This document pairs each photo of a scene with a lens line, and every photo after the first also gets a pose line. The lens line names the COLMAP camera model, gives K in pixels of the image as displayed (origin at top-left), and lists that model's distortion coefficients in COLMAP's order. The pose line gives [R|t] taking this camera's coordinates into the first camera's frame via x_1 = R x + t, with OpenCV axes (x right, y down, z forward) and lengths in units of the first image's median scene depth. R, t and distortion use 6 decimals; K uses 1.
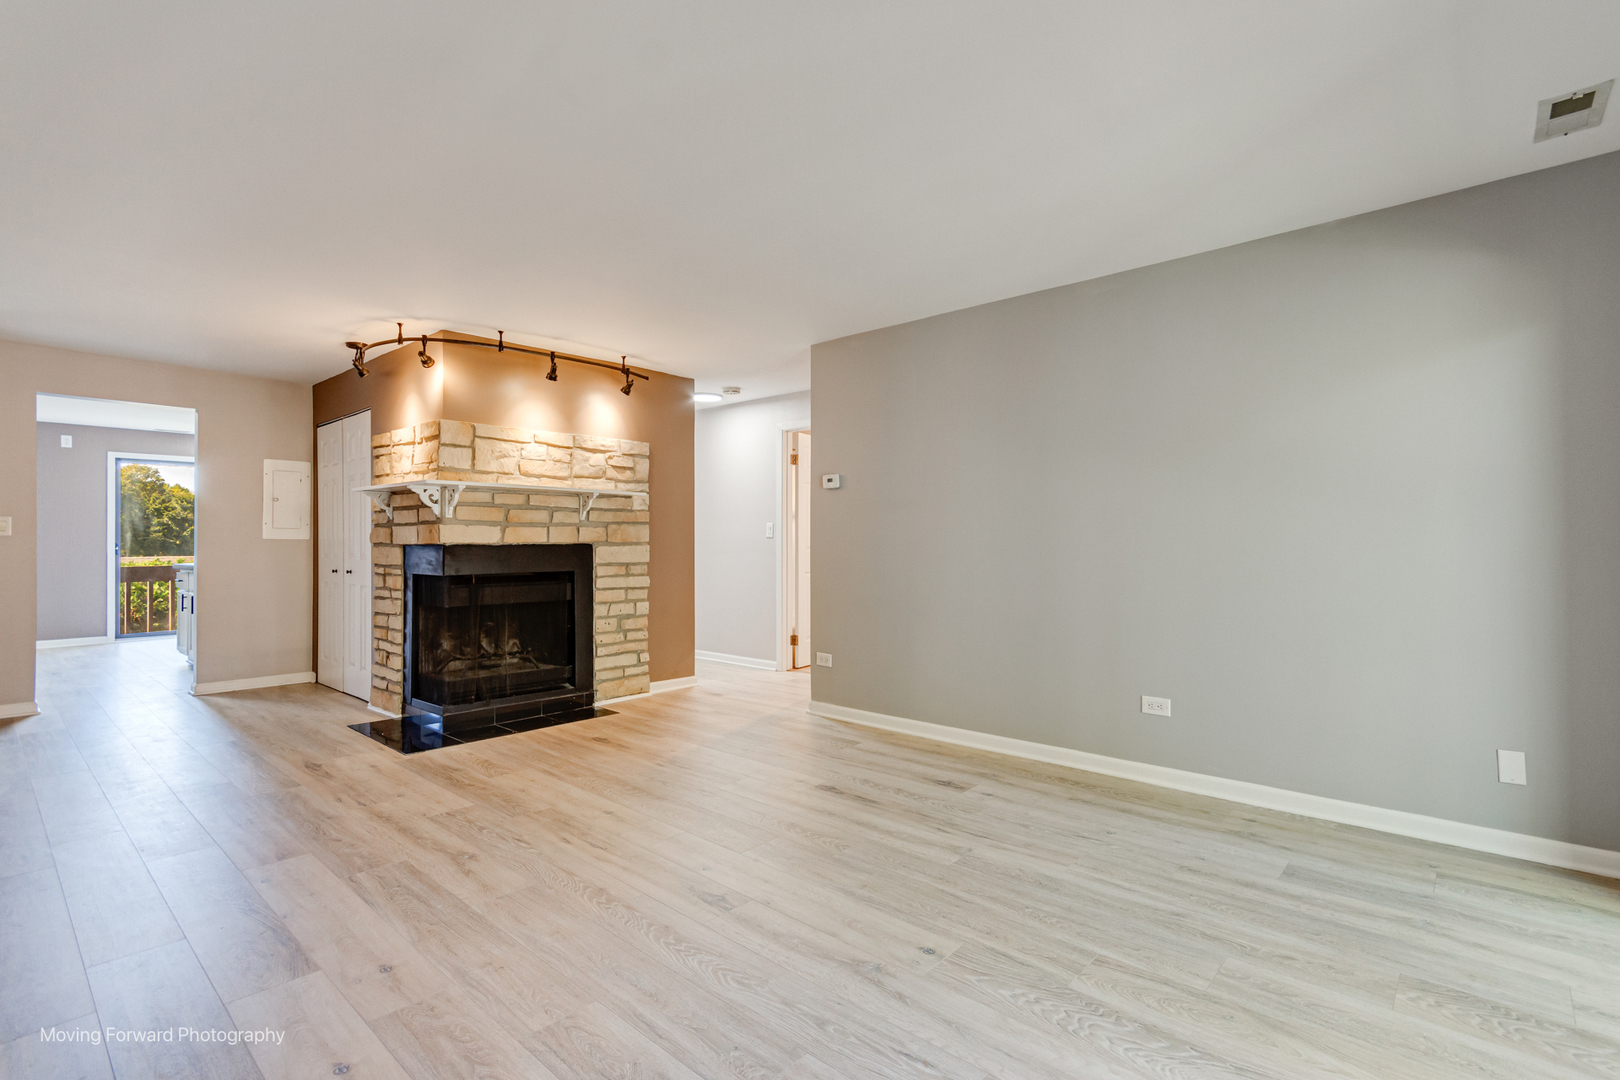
lens RADIAL K [[754.6, 0, 806.4], [0, 754.6, 540.5], [0, 0, 1]] dist [0.010525, -0.002857]
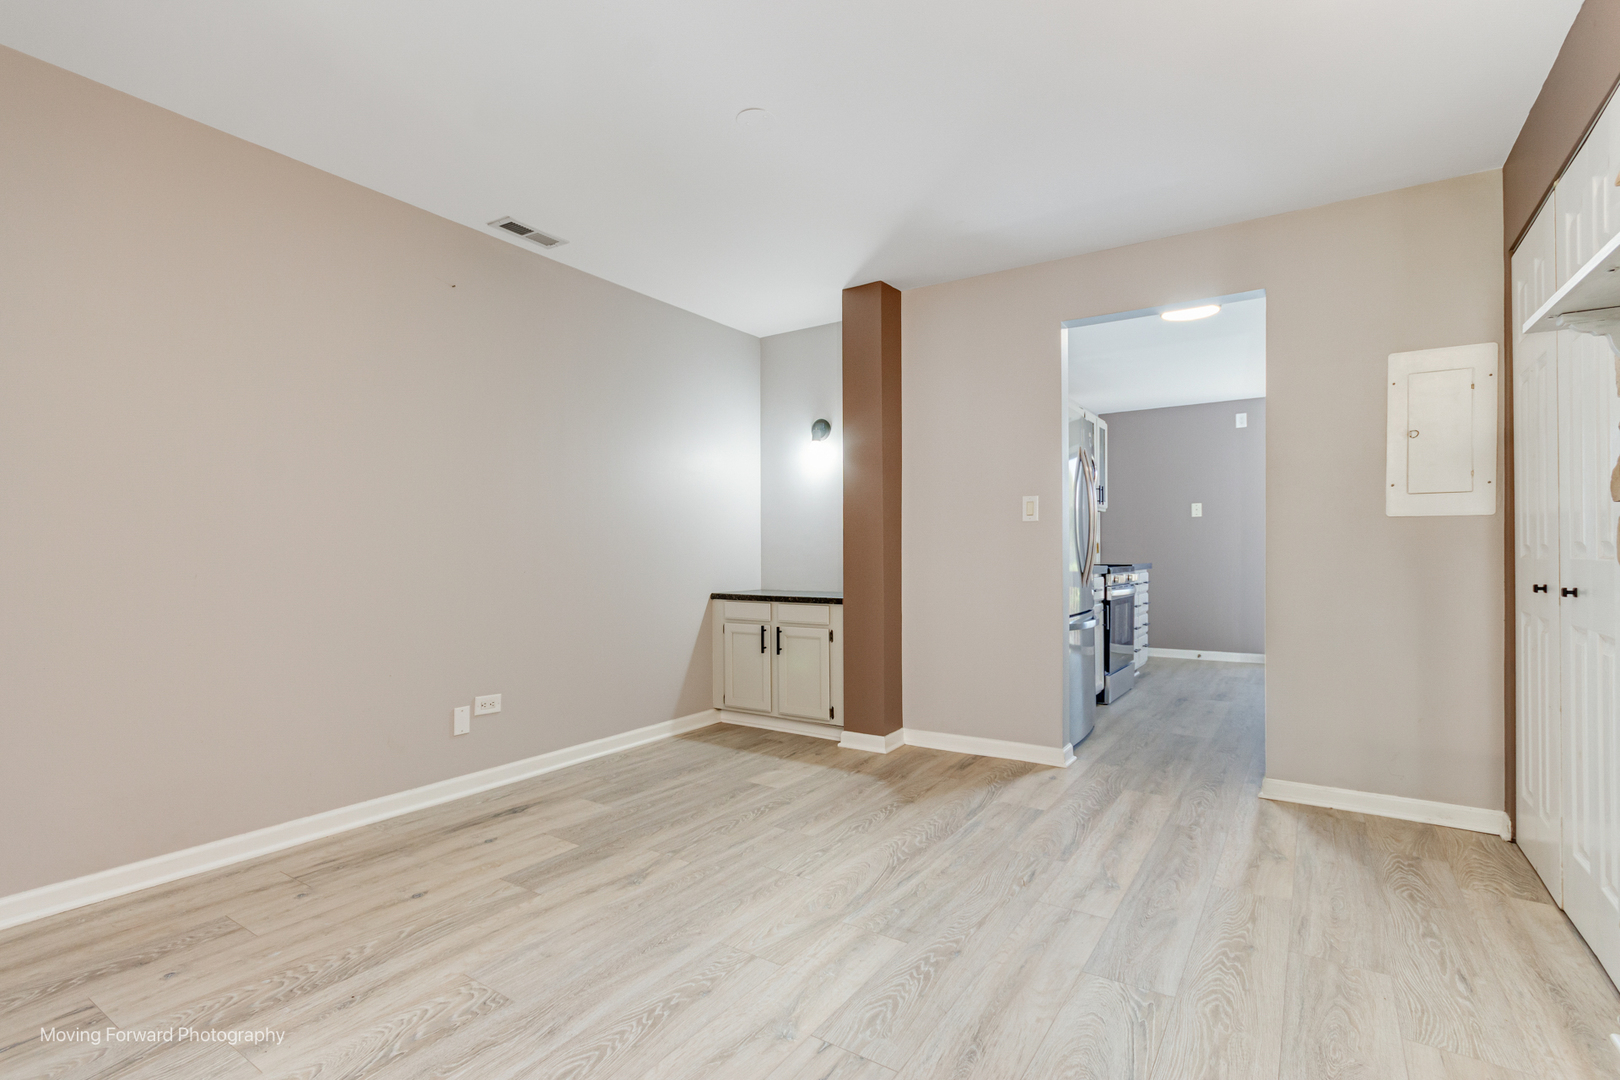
lens RADIAL K [[754.6, 0, 807.7], [0, 754.6, 553.1], [0, 0, 1]] dist [0.010525, -0.002857]
pose [[0.137332, 0.000643, -0.990525, -0.340657], [0.006135, 0.999980, 0.001500, 0.022843], [0.990506, -0.006283, 0.137326, 0.682837]]
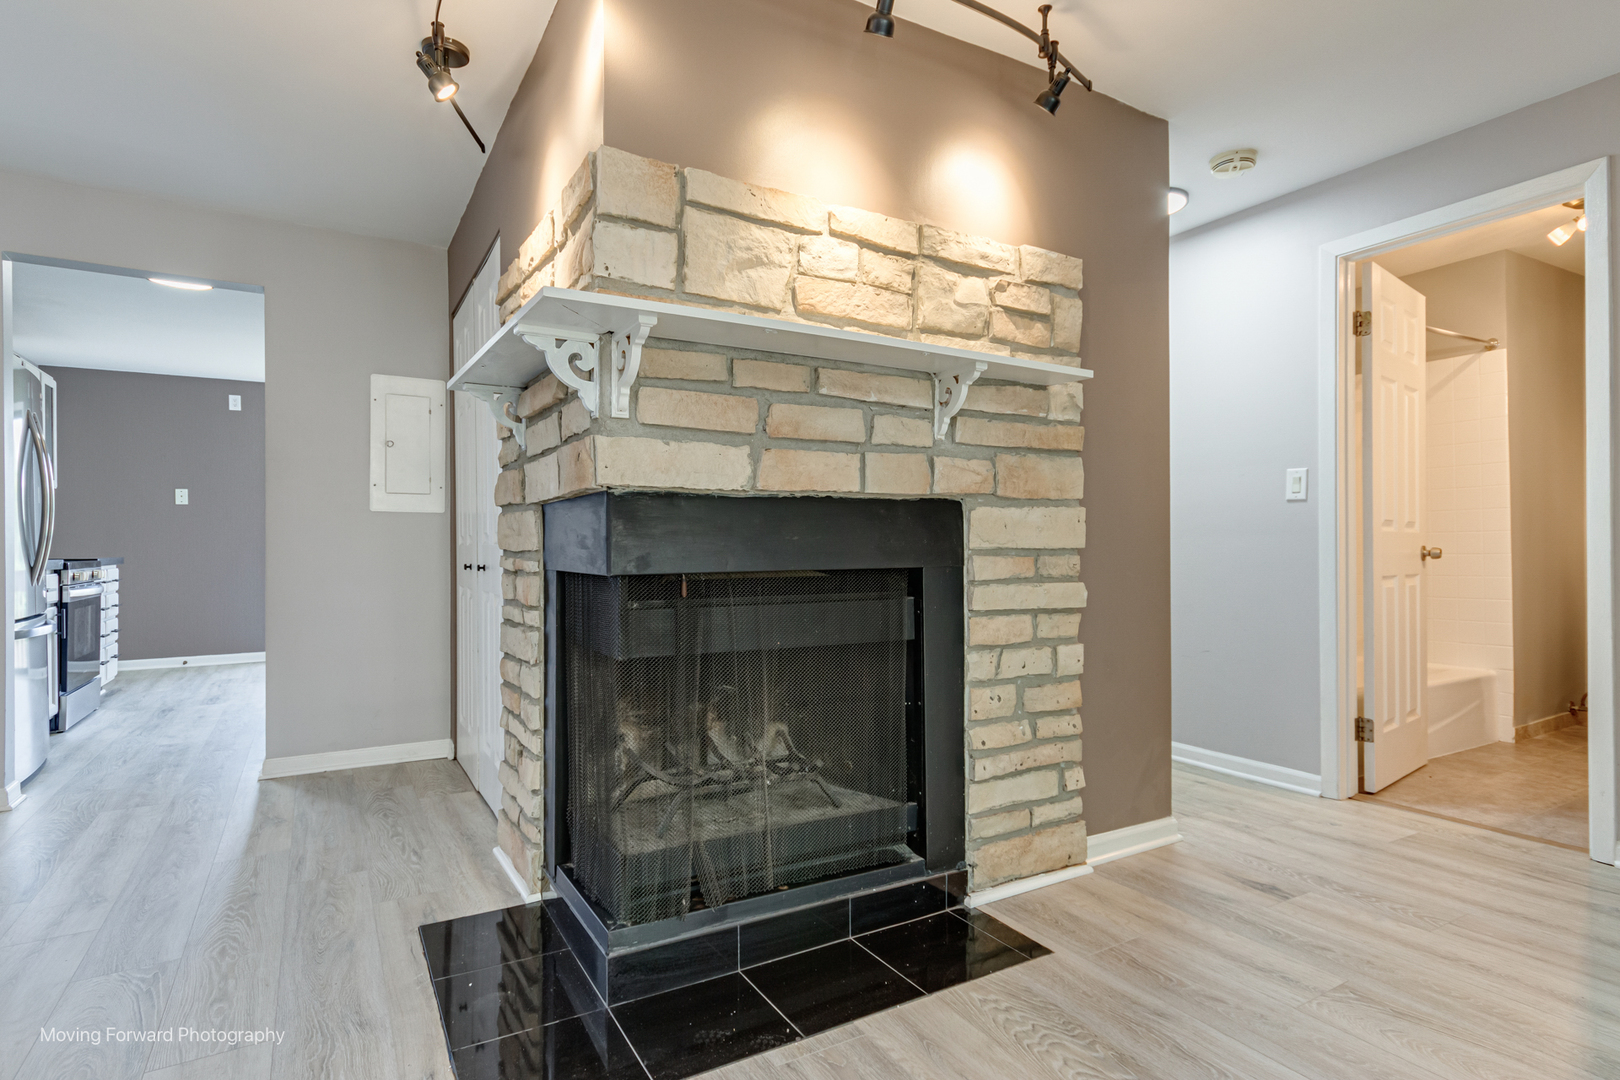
lens RADIAL K [[841.5, 0, 803.2], [0, 841.5, 546.2], [0, 0, 1]] dist [0.012899, -0.001663]
pose [[0.950077, -0.002923, -0.312002, -0.243575], [0.004147, 0.999986, 0.003259, 0.029549], [0.311988, -0.004390, 0.950076, 0.597300]]
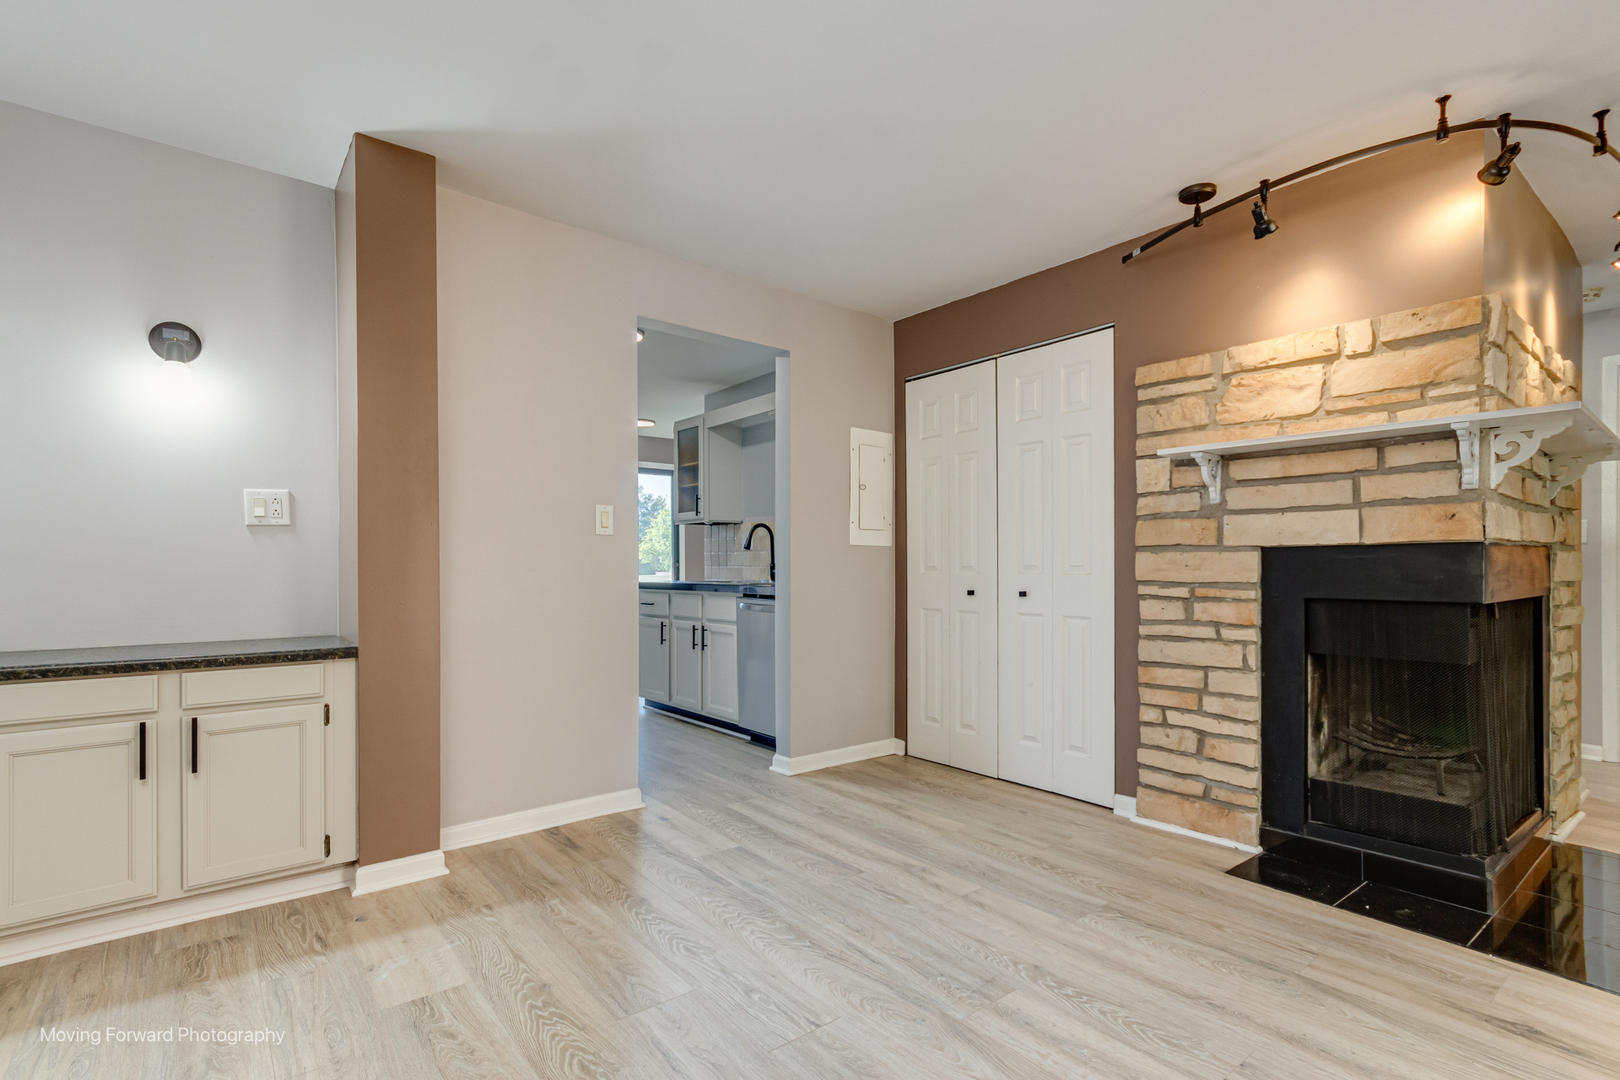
lens RADIAL K [[774.0, 0, 786.2], [0, 774.0, 558.8], [0, 0, 1]] dist [0.023740, -0.001773]
pose [[0.983938, -0.001565, -0.178503, -0.793028], [0.000300, 0.999975, -0.007111, 0.019742], [0.178510, 0.006943, 0.983914, 0.372527]]
